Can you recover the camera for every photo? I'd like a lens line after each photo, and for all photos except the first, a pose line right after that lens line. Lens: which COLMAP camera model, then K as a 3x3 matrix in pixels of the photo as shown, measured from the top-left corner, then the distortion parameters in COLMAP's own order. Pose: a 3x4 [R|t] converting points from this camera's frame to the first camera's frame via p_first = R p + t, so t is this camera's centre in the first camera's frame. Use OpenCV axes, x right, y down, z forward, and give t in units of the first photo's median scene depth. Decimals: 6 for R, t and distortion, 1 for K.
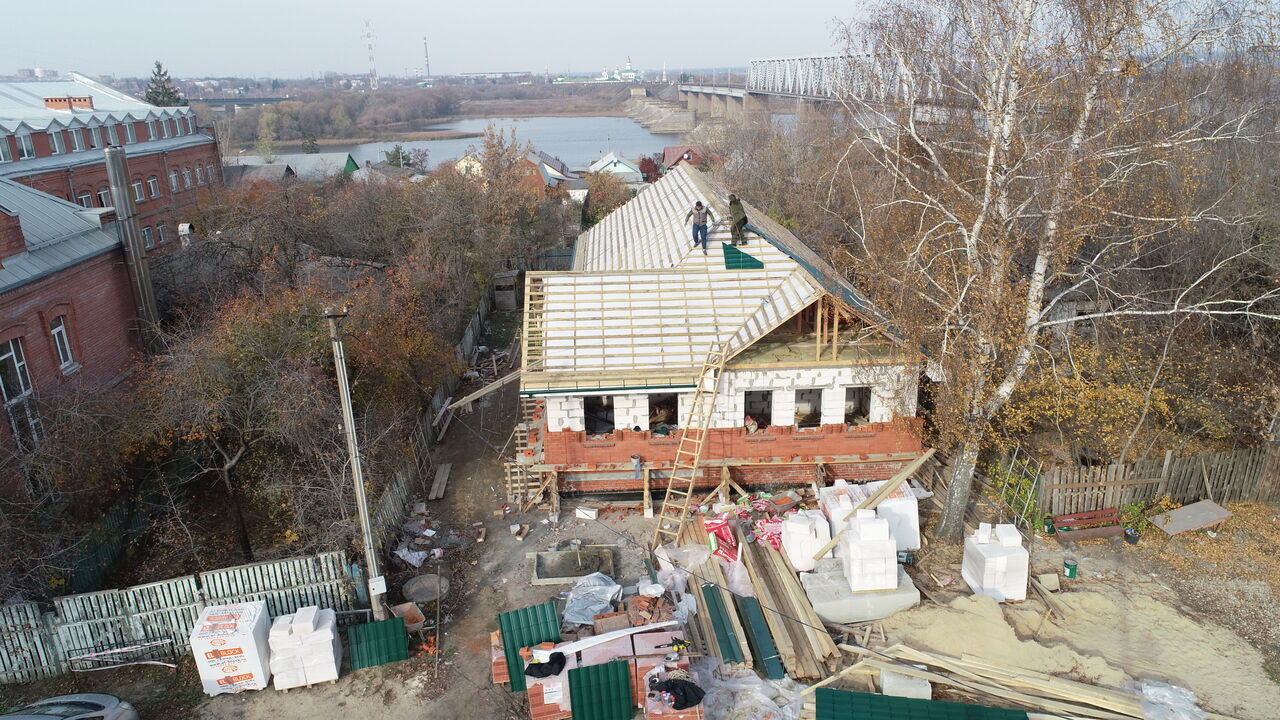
lens RADIAL K [[856.8, 0, 632.4], [0, 856.8, 358.8], [0, 0, 1]] dist [-0.002678, 0.000555]
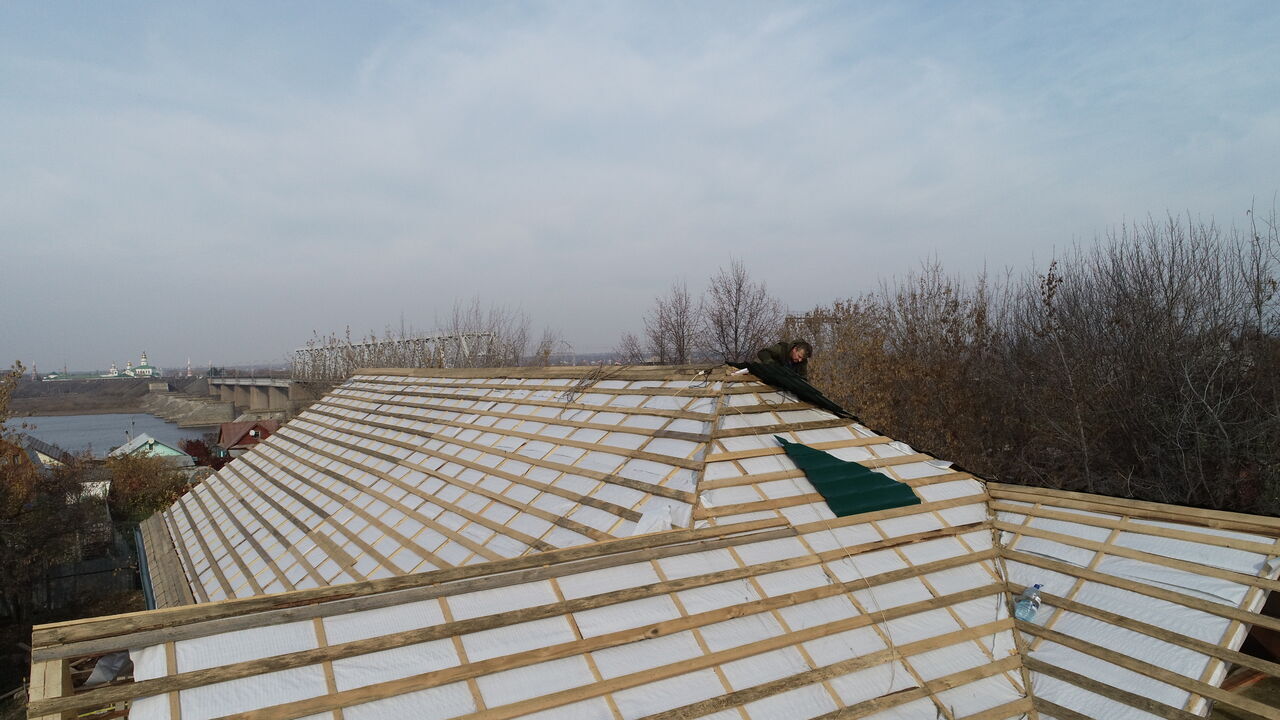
lens RADIAL K [[856.8, 0, 635.8], [0, 856.8, 368.6], [0, 0, 1]] dist [-0.002678, 0.000555]
pose [[0.868426, -0.006662, 0.495774, -0.107432], [0.164101, 0.947418, -0.274717, -0.086505], [-0.467875, 0.319928, 0.823856, 0.808807]]
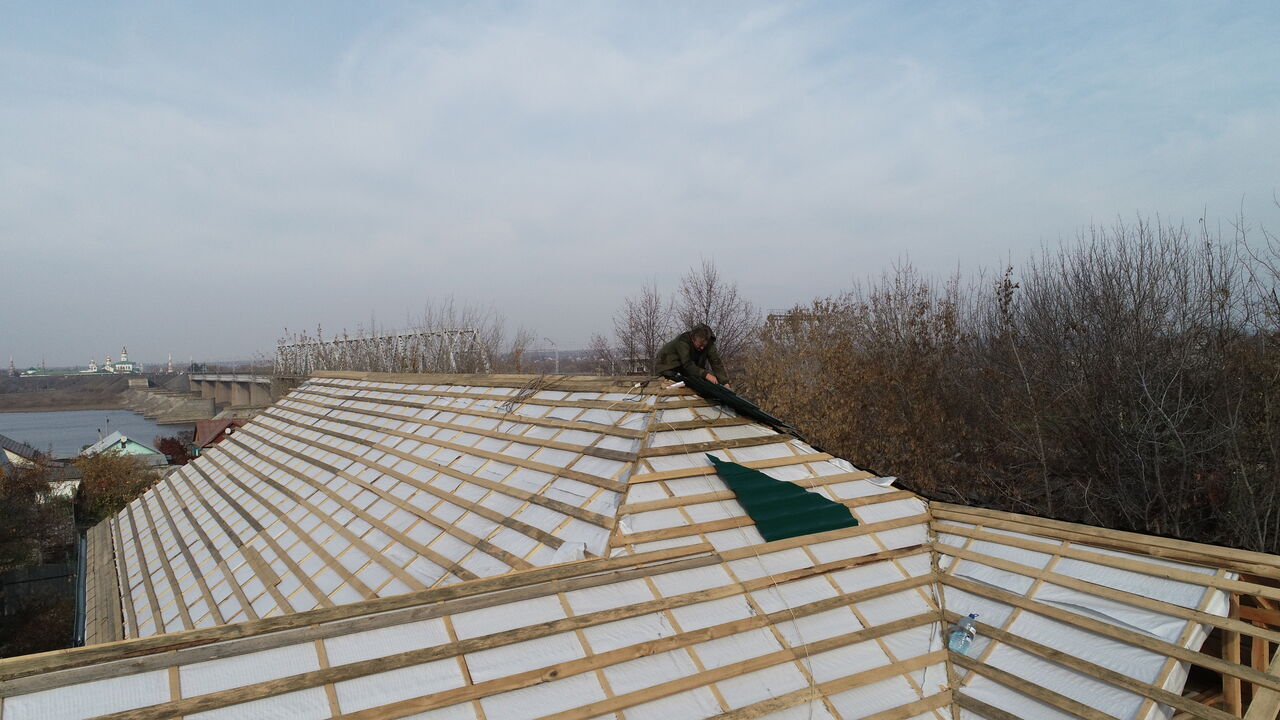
lens RADIAL K [[856.8, 0, 636.6], [0, 856.8, 368.6], [0, 0, 1]] dist [-0.002678, 0.000555]
pose [[0.859574, -0.007477, 0.510957, -0.078598], [0.167397, 0.948843, -0.267723, -0.094110], [-0.482816, 0.315661, 0.816852, 0.809422]]
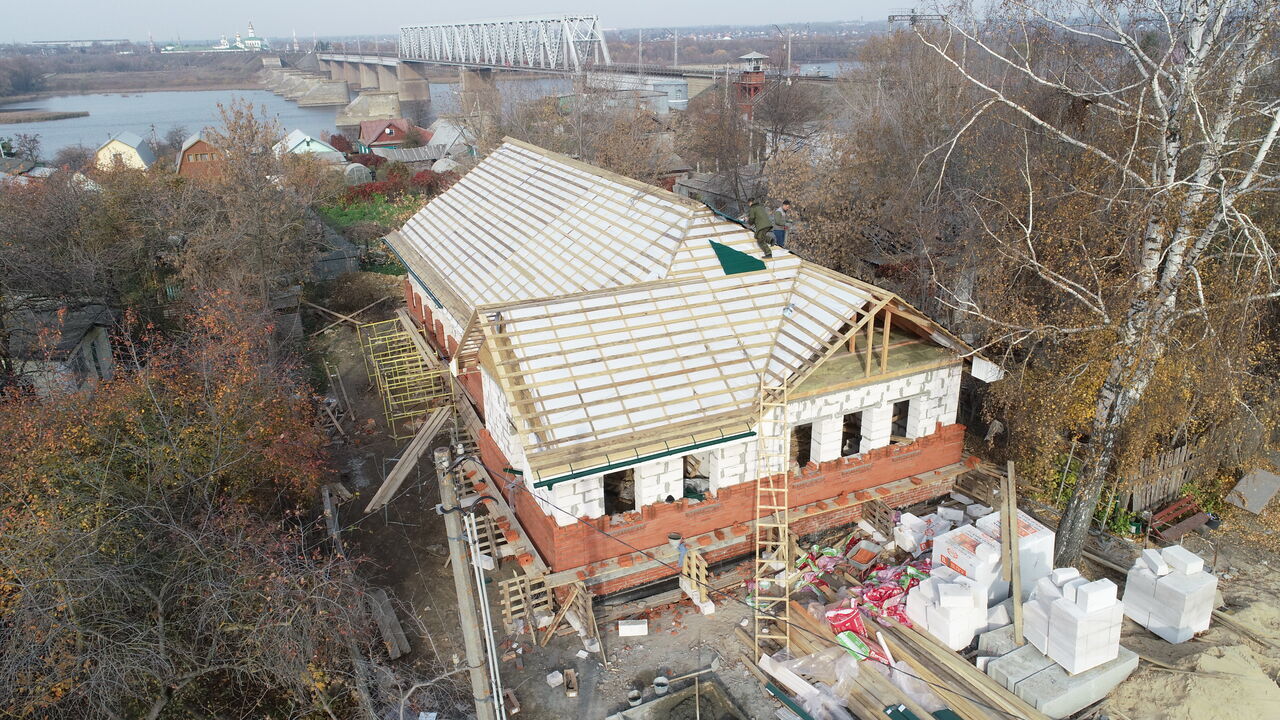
lens RADIAL K [[856.8, 0, 634.9], [0, 856.8, 360.9], [0, 0, 1]] dist [-0.002678, 0.000555]
pose [[0.922372, -0.133324, 0.362566, -0.278480], [0.120560, 0.991027, 0.057717, -0.085345], [-0.367008, -0.009525, 0.930169, 0.312319]]
